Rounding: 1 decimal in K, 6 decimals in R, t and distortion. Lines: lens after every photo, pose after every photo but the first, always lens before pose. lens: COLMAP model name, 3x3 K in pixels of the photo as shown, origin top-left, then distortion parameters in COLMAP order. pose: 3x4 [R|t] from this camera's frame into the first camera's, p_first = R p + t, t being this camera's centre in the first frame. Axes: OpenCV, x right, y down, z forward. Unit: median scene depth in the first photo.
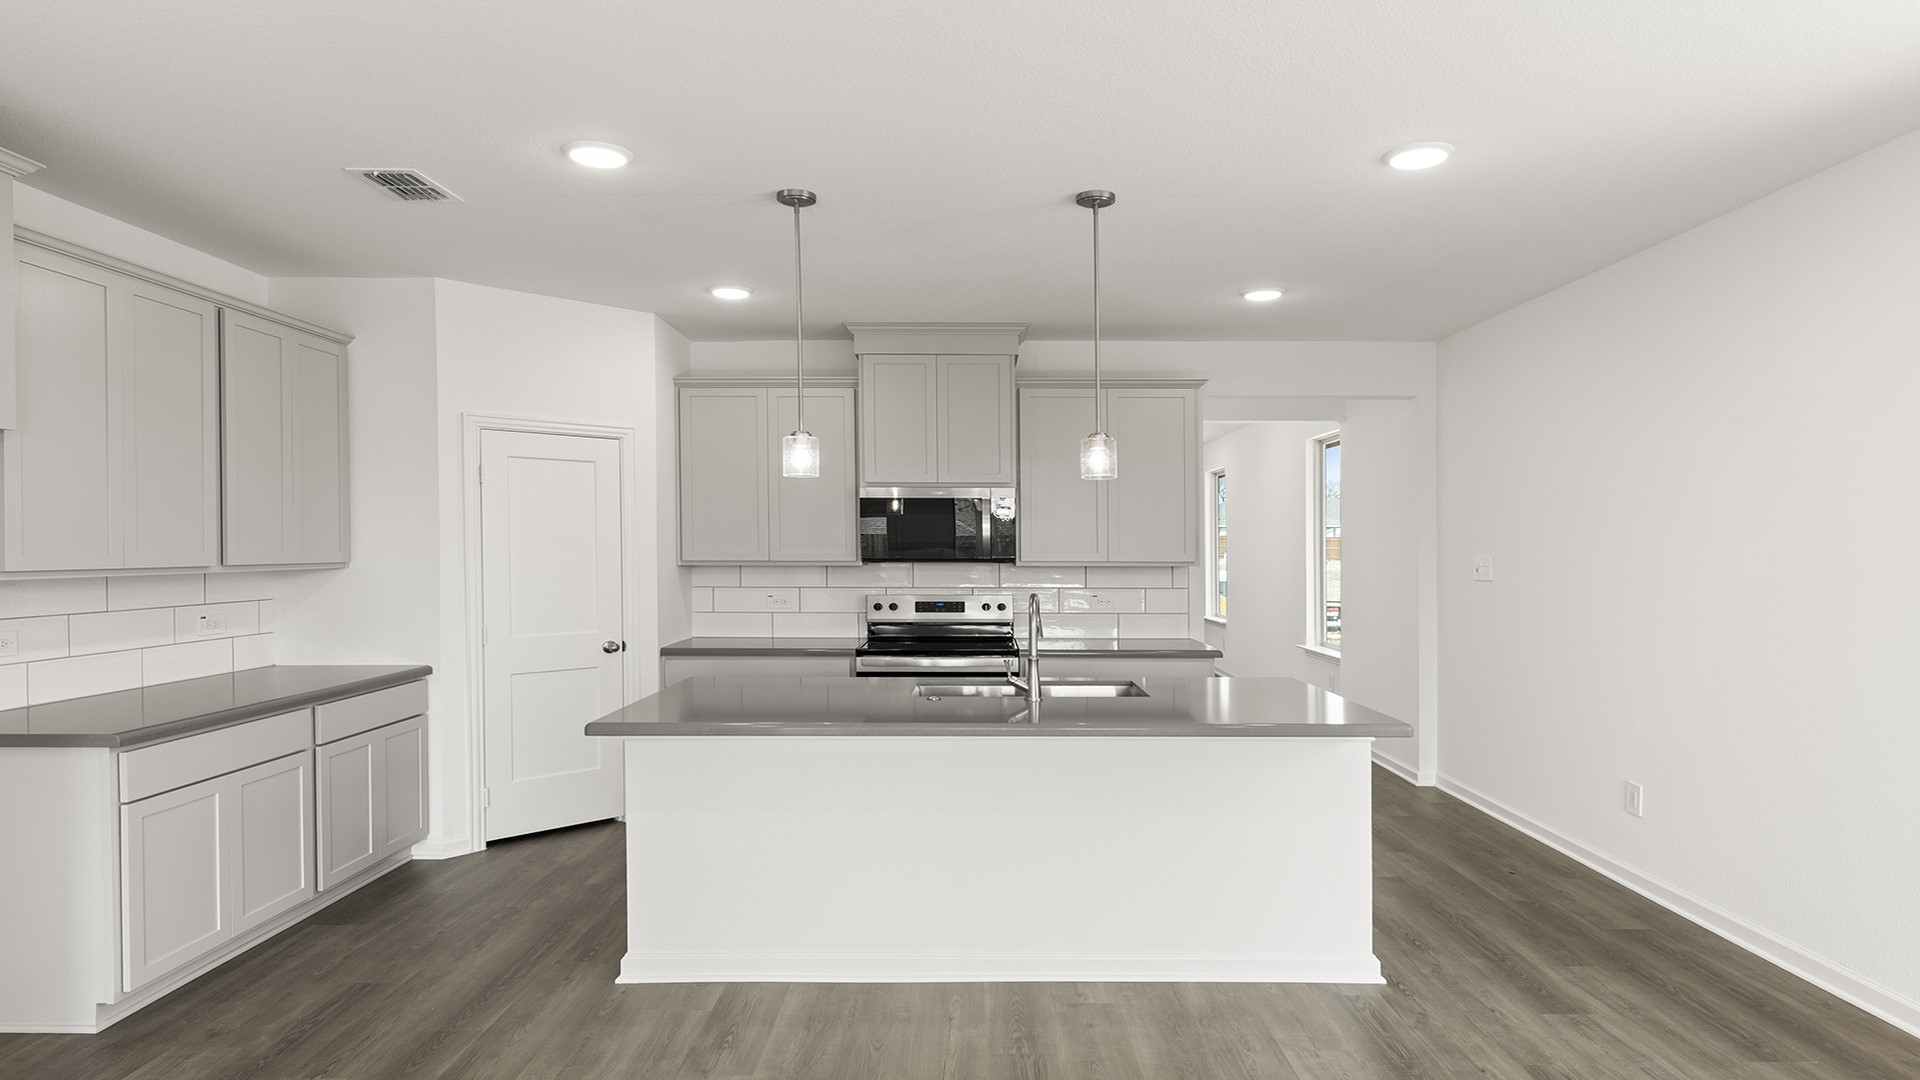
lens RADIAL K [[1089.8, 0, 961.6], [0, 1089.8, 548.2], [0, 0, 1]] dist [0.008070, -0.006347]
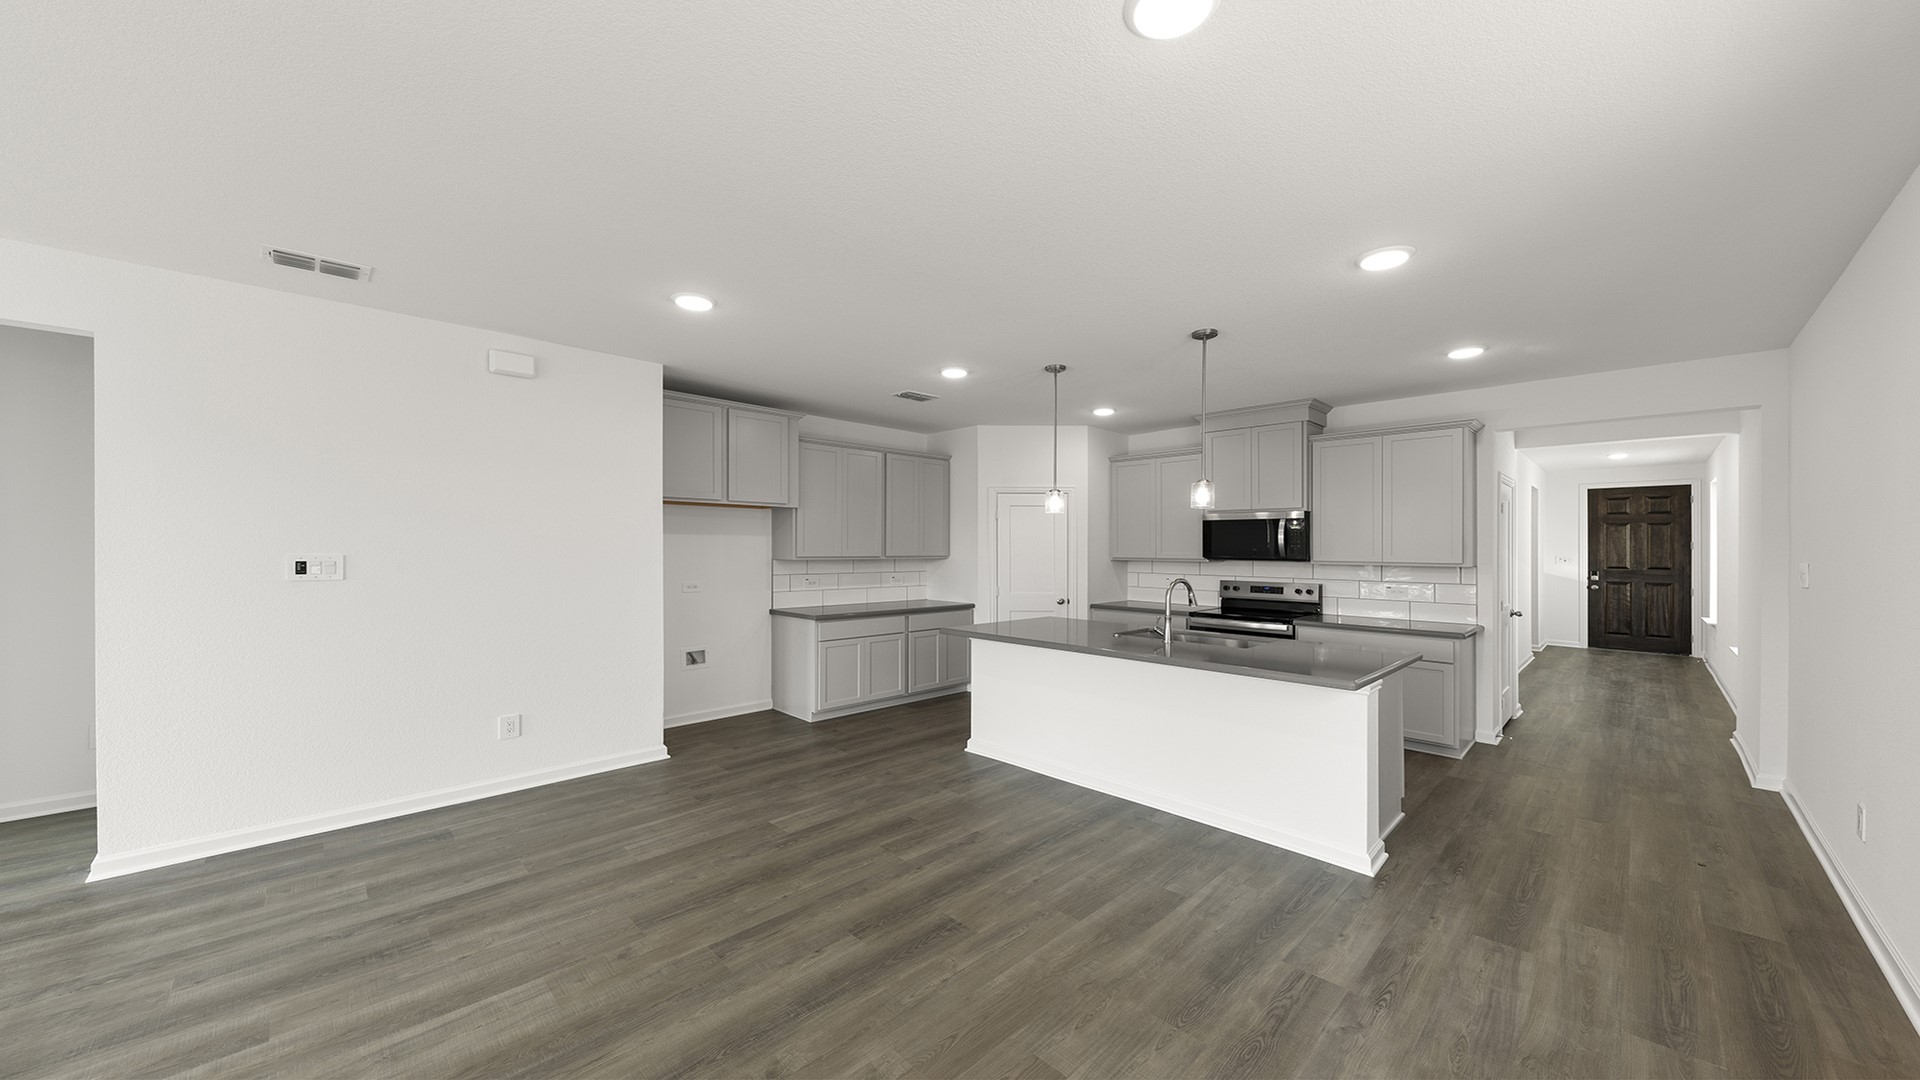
lens RADIAL K [[671.4, 0, 949.7], [0, 671.4, 540.7], [0, 0, 1]] dist [0.004370, -0.001160]
pose [[0.696505, -0.005062, -0.717534, 0.460508], [-0.005692, 0.999905, -0.012580, -0.000511], [0.717529, 0.012846, 0.696410, 0.034638]]
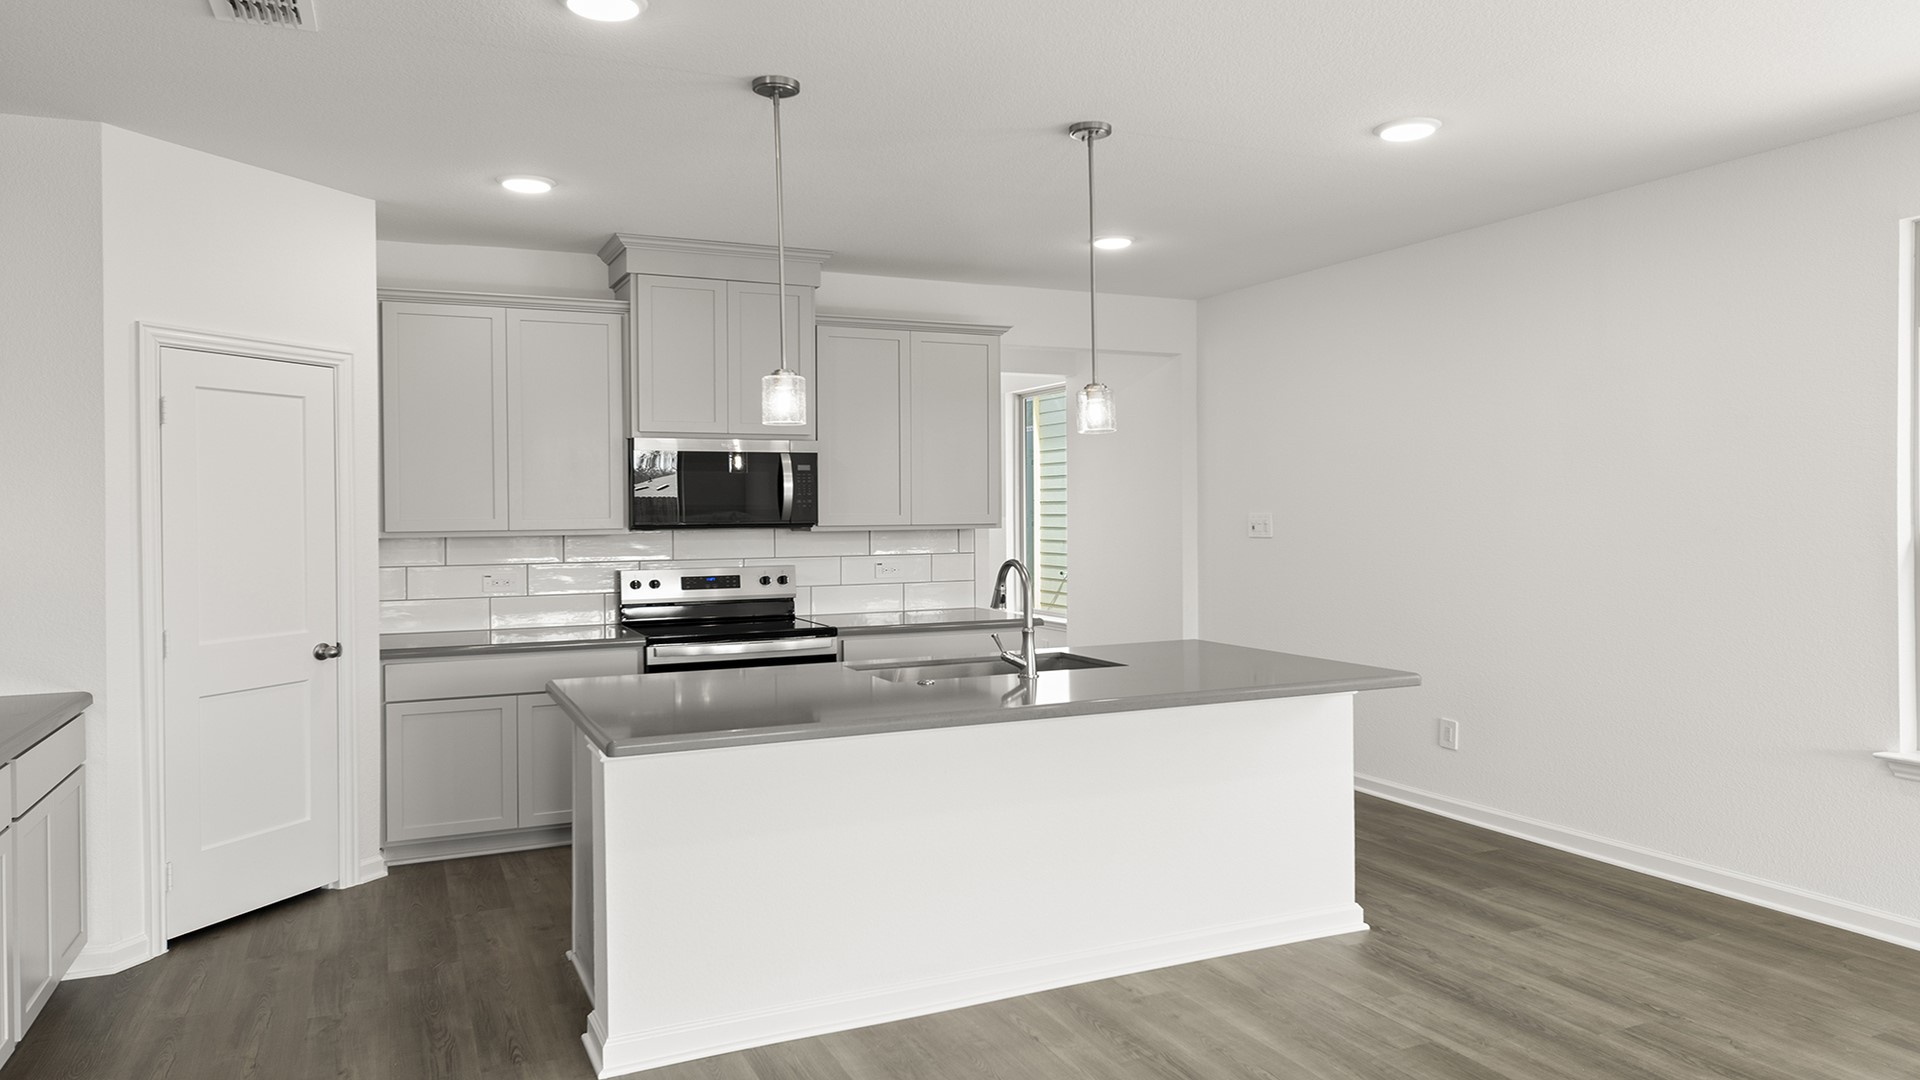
lens RADIAL K [[1271.1, 0, 945.1], [0, 1271.1, 495.7], [0, 0, 1]] dist [0.002285, -0.006032]
pose [[0.906336, -0.005203, 0.422525, -0.353150], [0.010523, 0.999892, -0.010260, -0.000511], [-0.422426, 0.013745, 0.906293, 0.059410]]
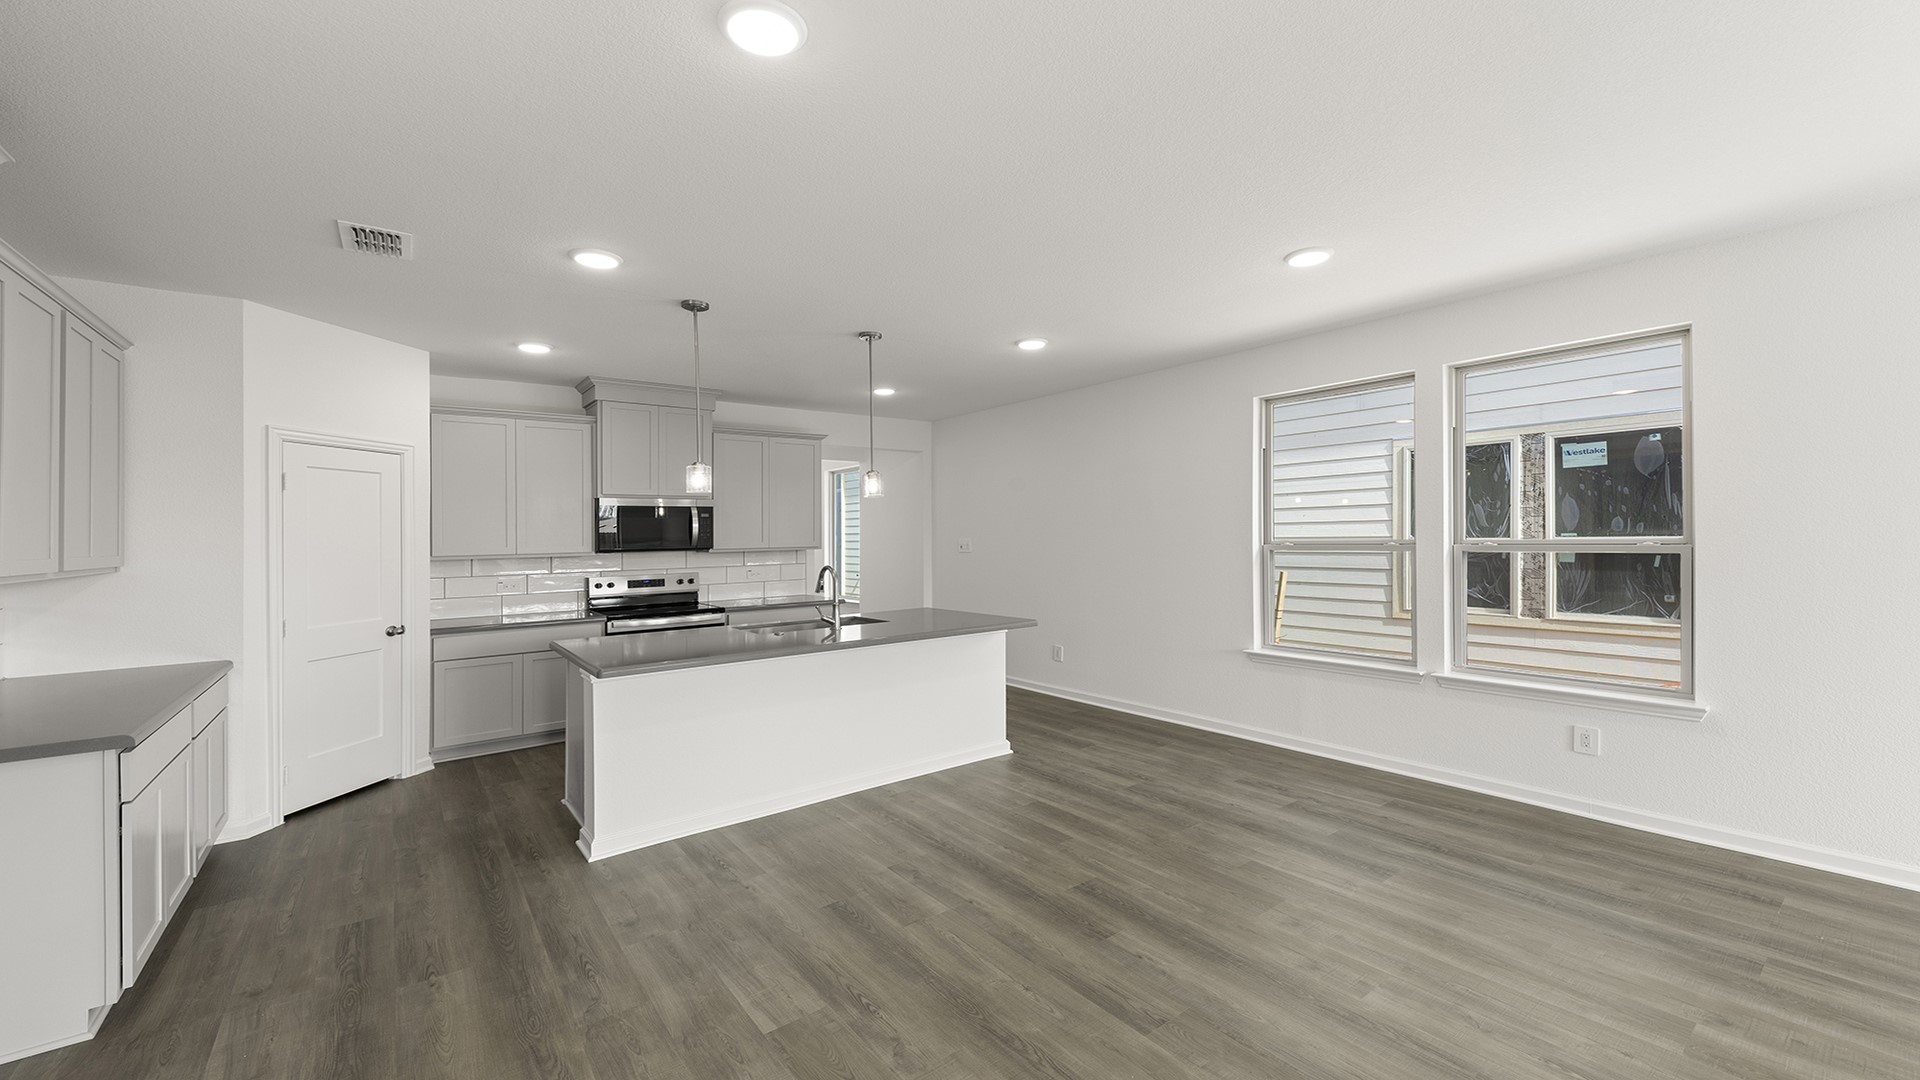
lens RADIAL K [[760.6, 0, 970.4], [0, 760.6, 513.8], [0, 0, 1]] dist [0.002140, -0.000613]
pose [[0.783142, 0.002604, 0.621837, -0.400728], [0.018625, 0.999444, -0.027641, -0.000845], [-0.621564, 0.033228, 0.782659, -0.040546]]
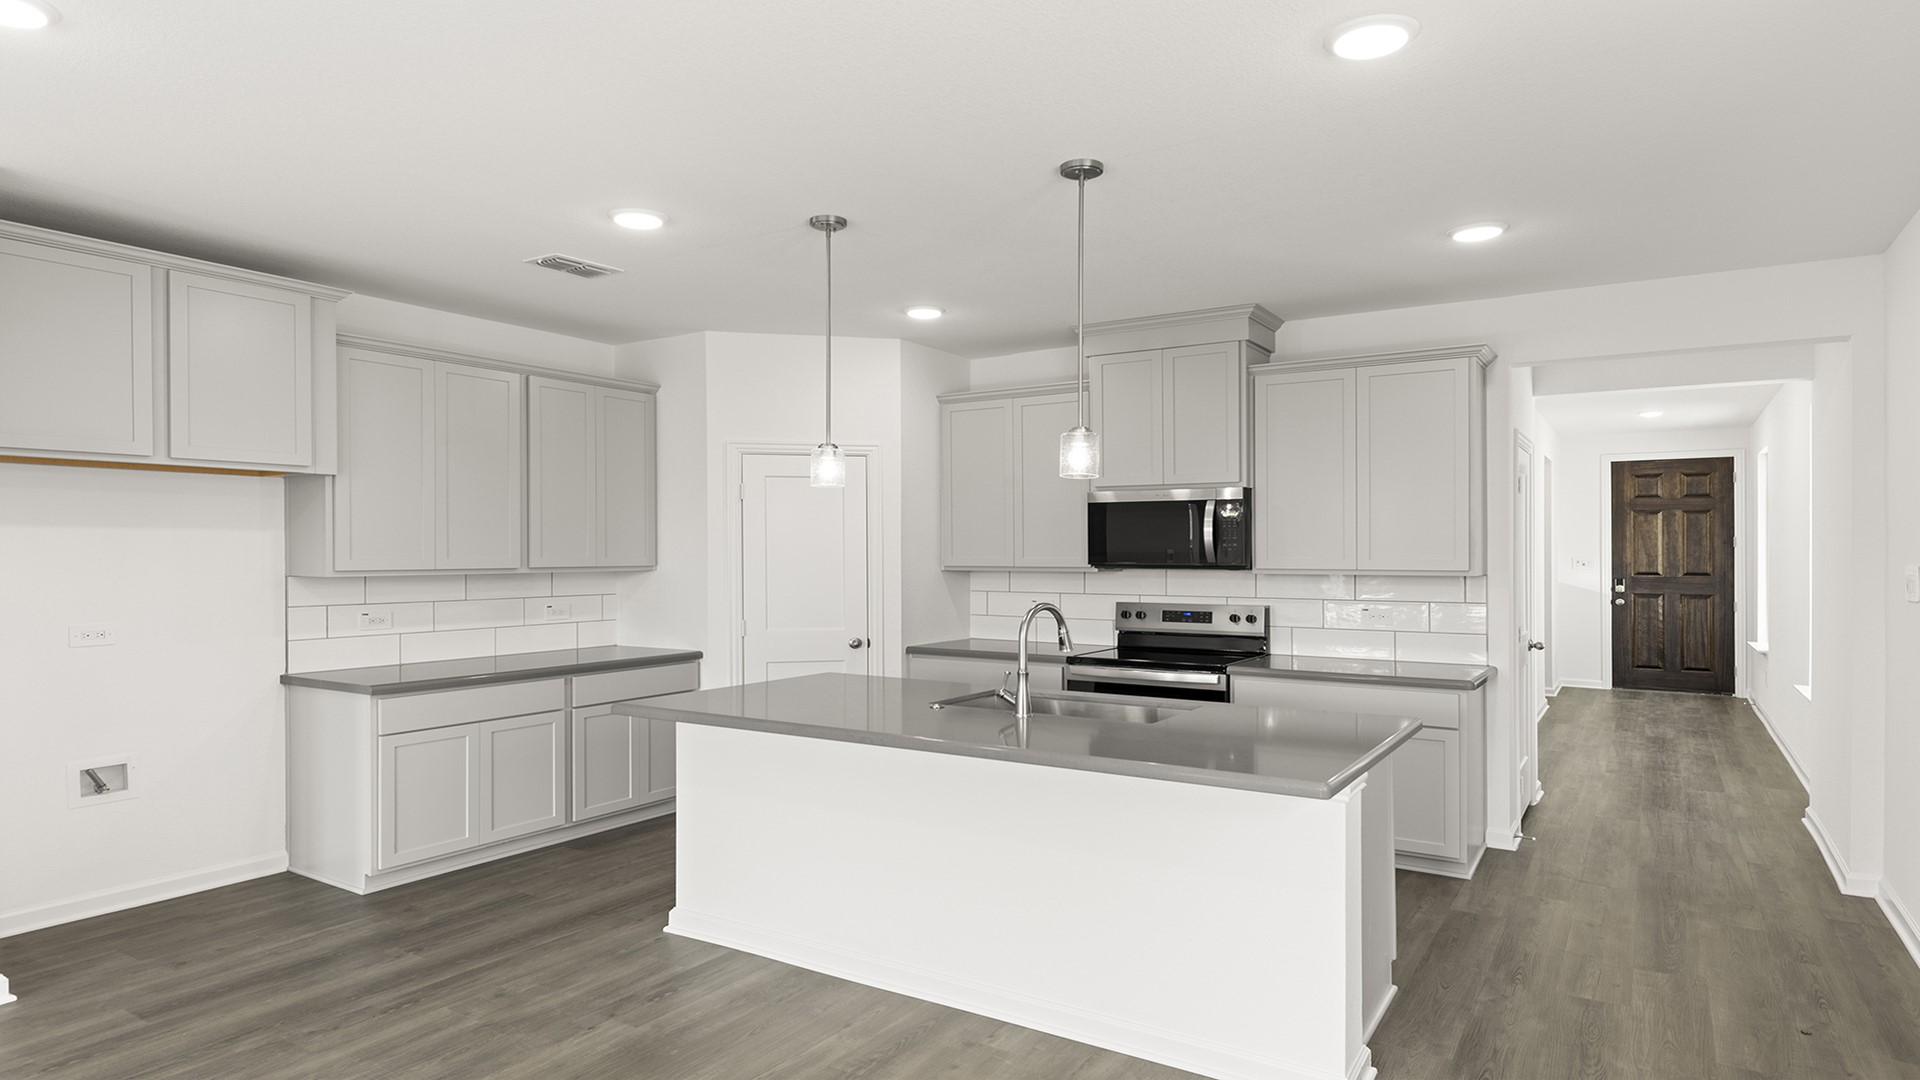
lens RADIAL K [[1089.8, 0, 954.7], [0, 1089.8, 538.7], [0, 0, 1]] dist [0.008070, -0.006347]
pose [[0.840923, -0.008059, -0.541095, 0.423469], [0.000935, 0.999909, -0.013439, -0.000648], [0.541154, 0.010796, 0.840854, 0.142570]]
